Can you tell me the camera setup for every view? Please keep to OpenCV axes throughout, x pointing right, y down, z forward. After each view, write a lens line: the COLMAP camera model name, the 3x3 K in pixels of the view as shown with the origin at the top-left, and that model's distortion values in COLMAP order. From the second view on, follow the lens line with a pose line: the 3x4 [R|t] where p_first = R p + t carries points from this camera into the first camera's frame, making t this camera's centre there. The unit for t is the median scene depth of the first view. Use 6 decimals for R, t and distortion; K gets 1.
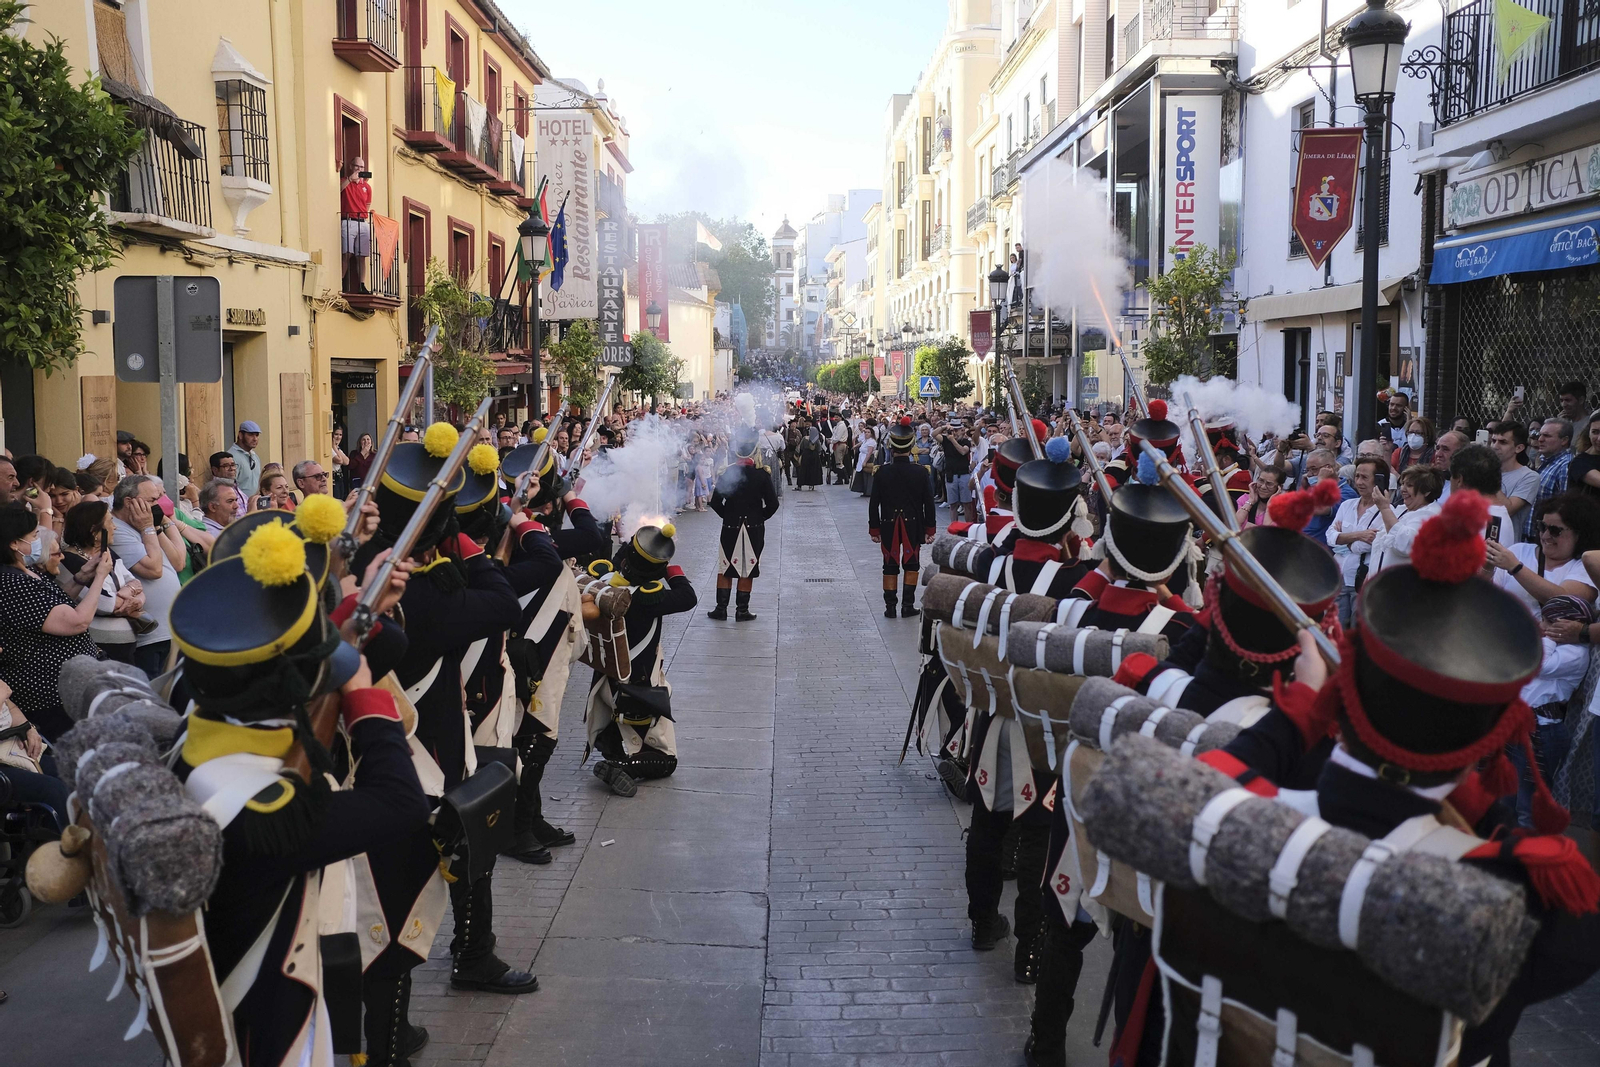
lens RADIAL K [[1603.9, 0, 781.1], [0, 1603.9, 529.6], [0, 0, 1]] dist [-0.069005, 0.009488]
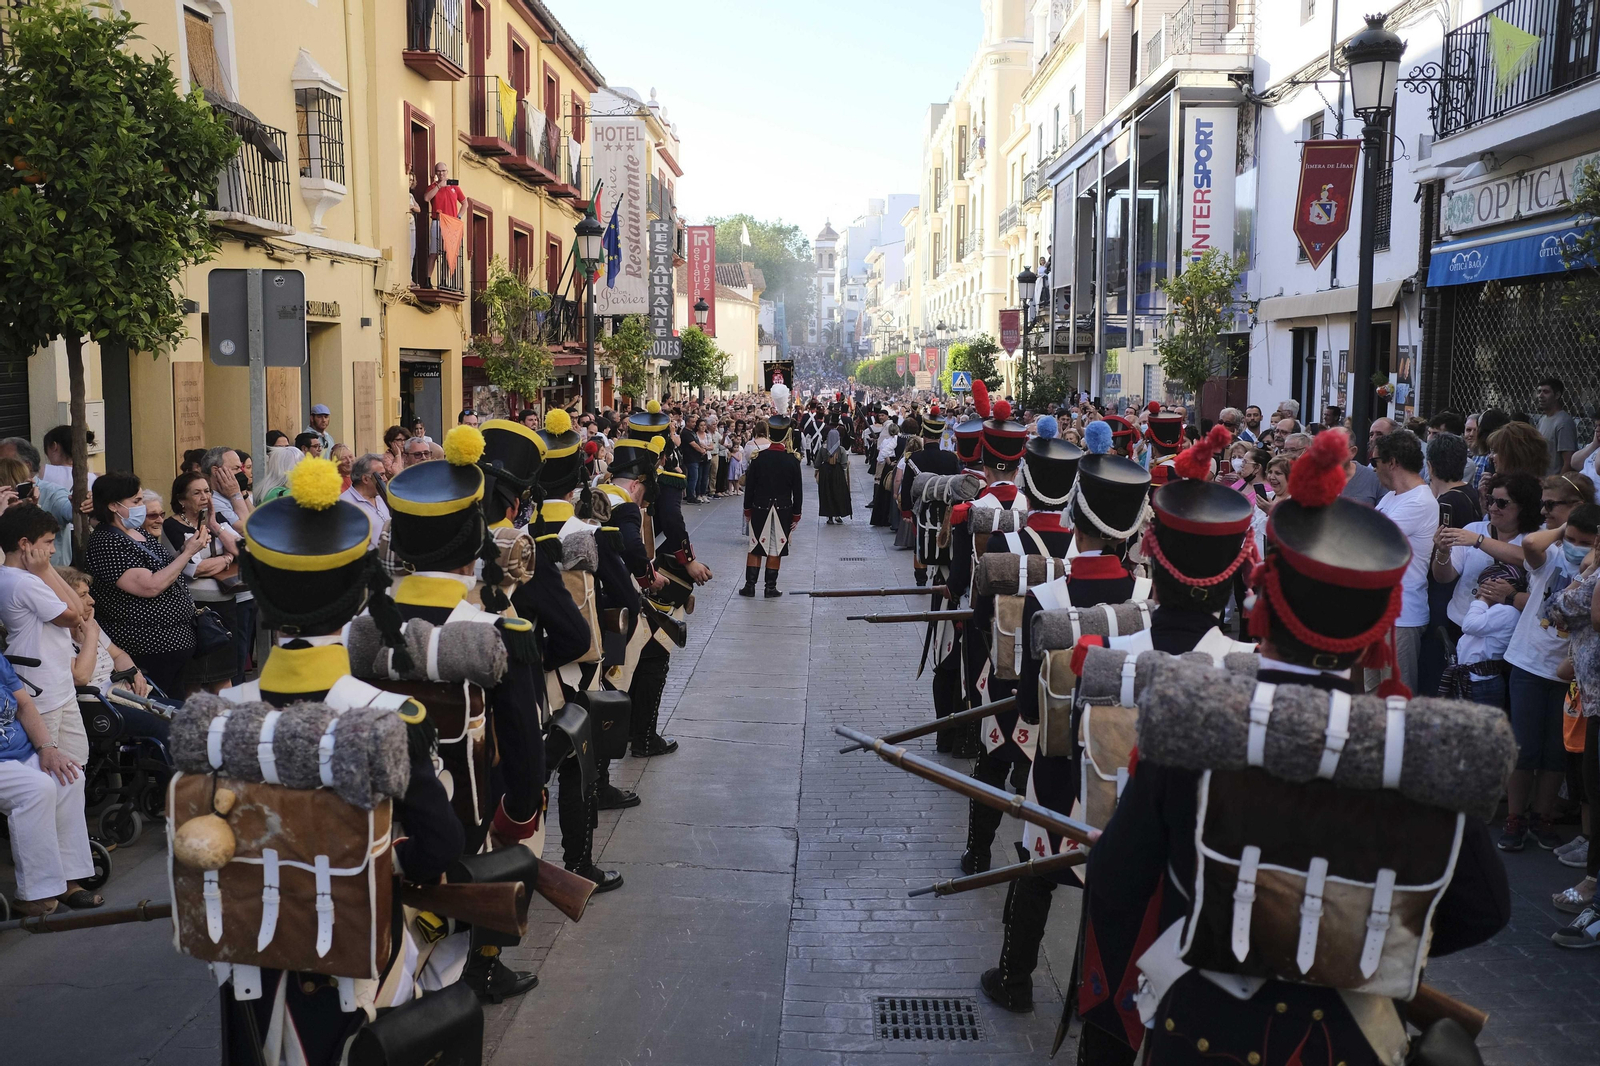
lens RADIAL K [[1532.8, 0, 800.0], [0, 1532.8, 533.0], [0, 0, 1]] dist [-0.064126, 0.027964]
pose [[0.999856, 0.009671, -0.013976, 0.002124], [-0.009542, 0.999911, 0.009276, 0.004041], [0.014064, -0.009141, 0.999859, -0.020769]]
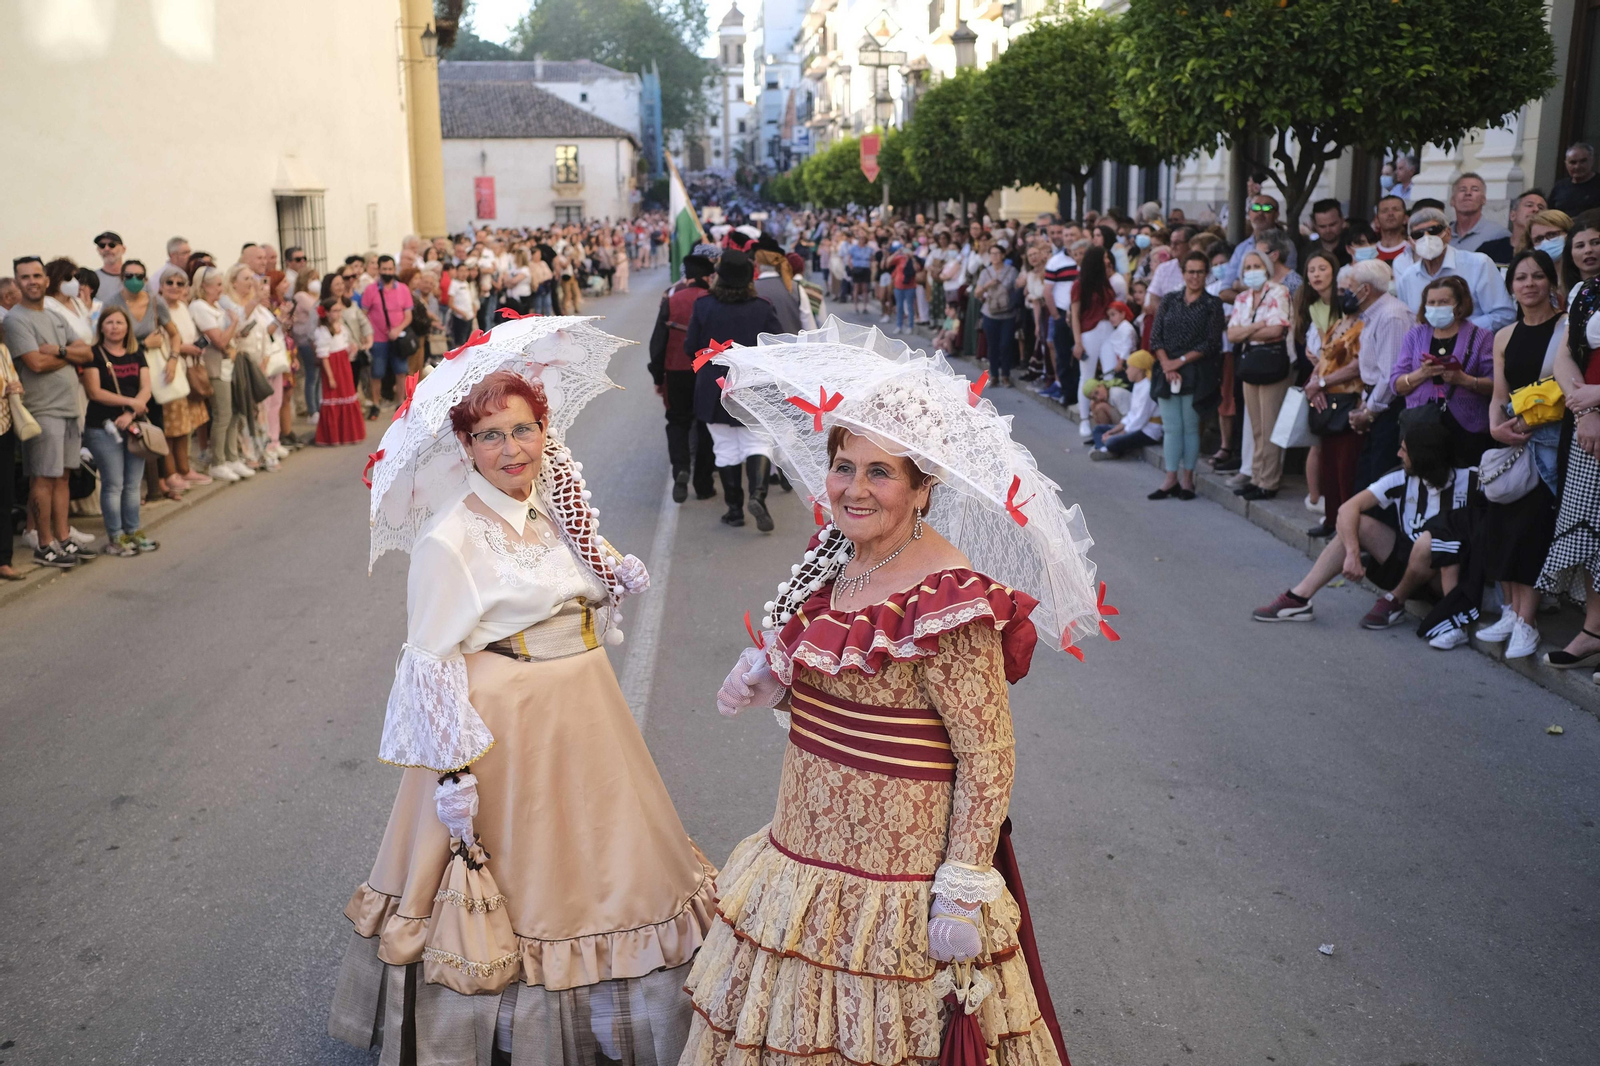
lens RADIAL K [[1532.8, 0, 800.0], [0, 1532.8, 533.0], [0, 0, 1]] dist [-0.064126, 0.027964]
pose [[0.999117, -0.015597, 0.039000, 0.009470], [0.011132, 0.993624, 0.112189, -0.098041], [-0.040501, -0.111656, 0.992921, 1.191084]]
